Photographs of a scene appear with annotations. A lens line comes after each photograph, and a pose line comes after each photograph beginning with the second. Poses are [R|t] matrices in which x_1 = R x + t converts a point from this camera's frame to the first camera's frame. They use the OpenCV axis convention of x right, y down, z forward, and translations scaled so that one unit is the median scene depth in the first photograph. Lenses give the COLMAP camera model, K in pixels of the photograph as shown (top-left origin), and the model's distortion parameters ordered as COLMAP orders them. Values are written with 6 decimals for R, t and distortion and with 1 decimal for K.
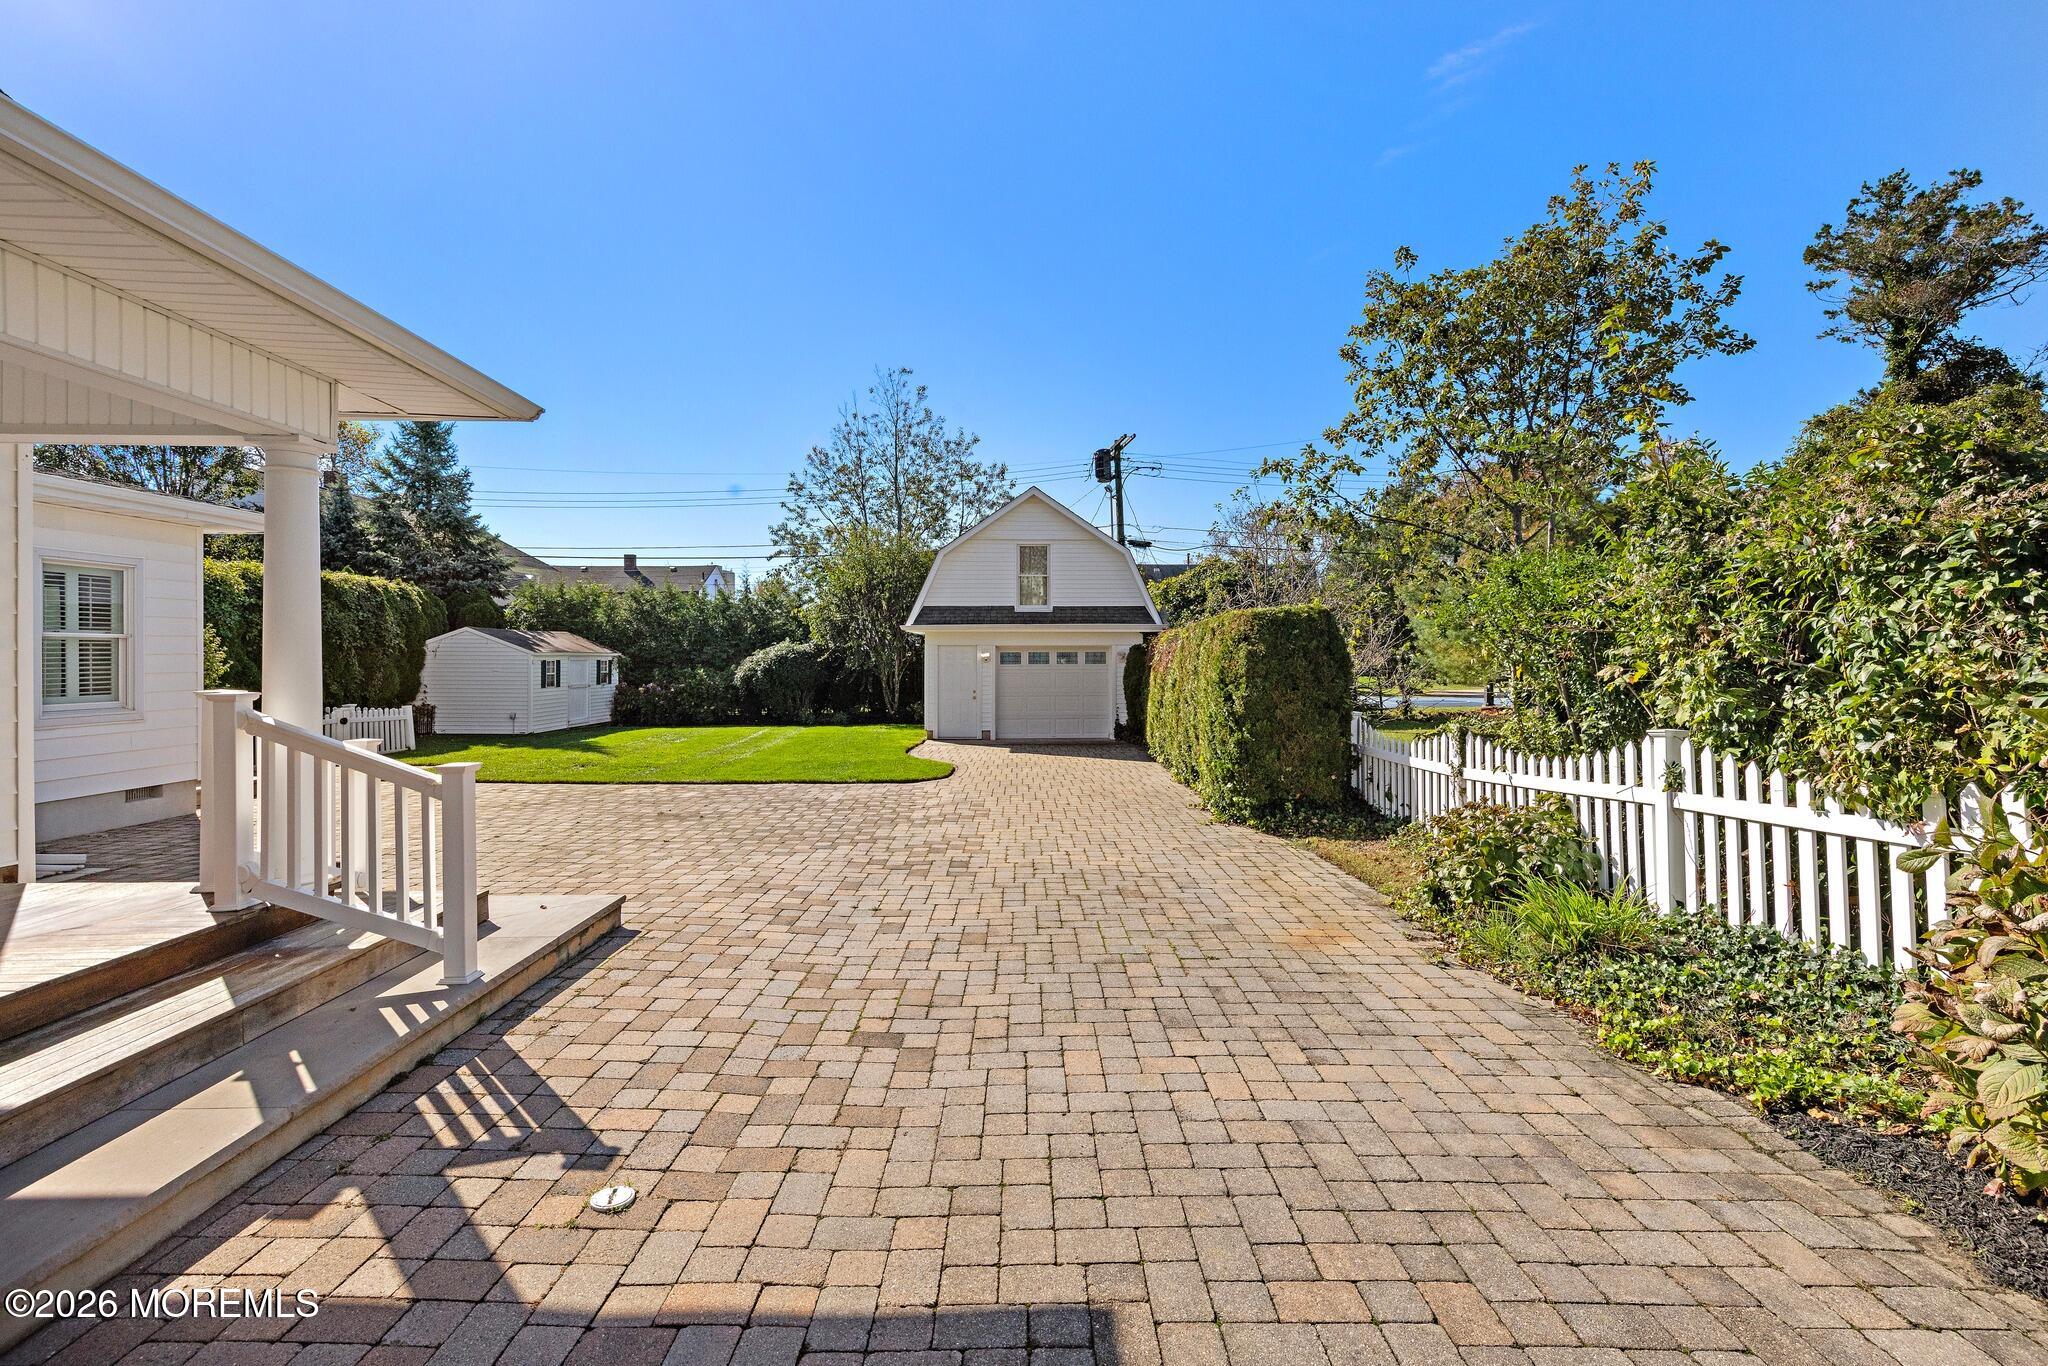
lens RADIAL K [[875.0, 0, 1024.0], [0, 875.0, 683.0], [0, 0, 1]] dist [-0.000418, -0.000070]
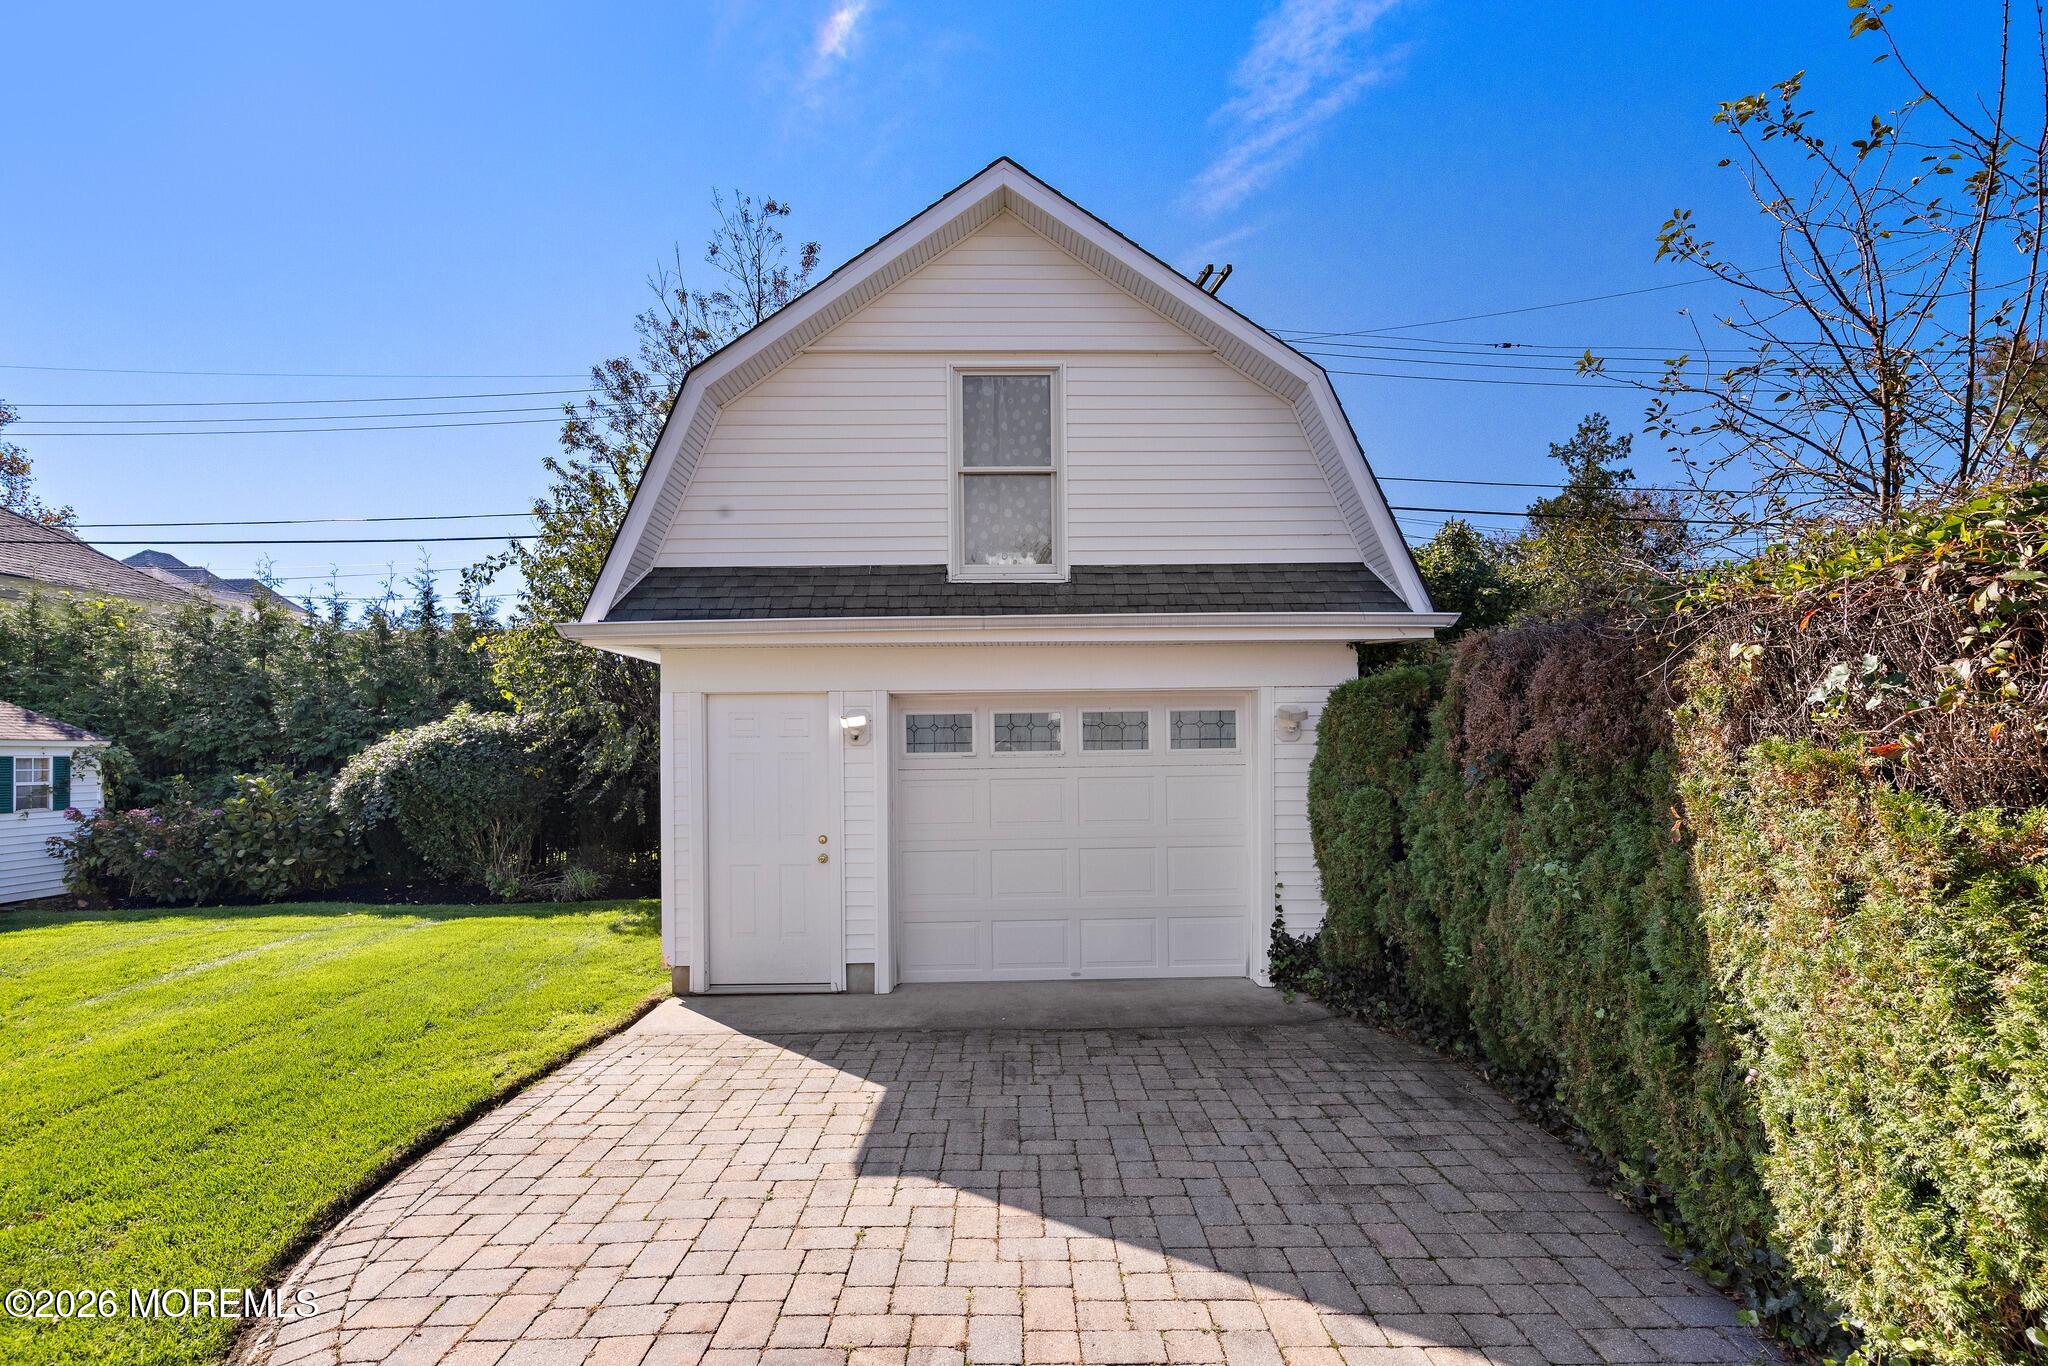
lens RADIAL K [[962.8, 0, 1030.4], [0, 962.8, 745.5], [0, 0, 1]] dist [-0.003698, -0.000530]
pose [[0.999858, -0.010749, 0.012967, 0.010321], [0.011234, 0.999220, -0.037870, -0.007782], [-0.012550, 0.038010, 0.999199, 0.505534]]
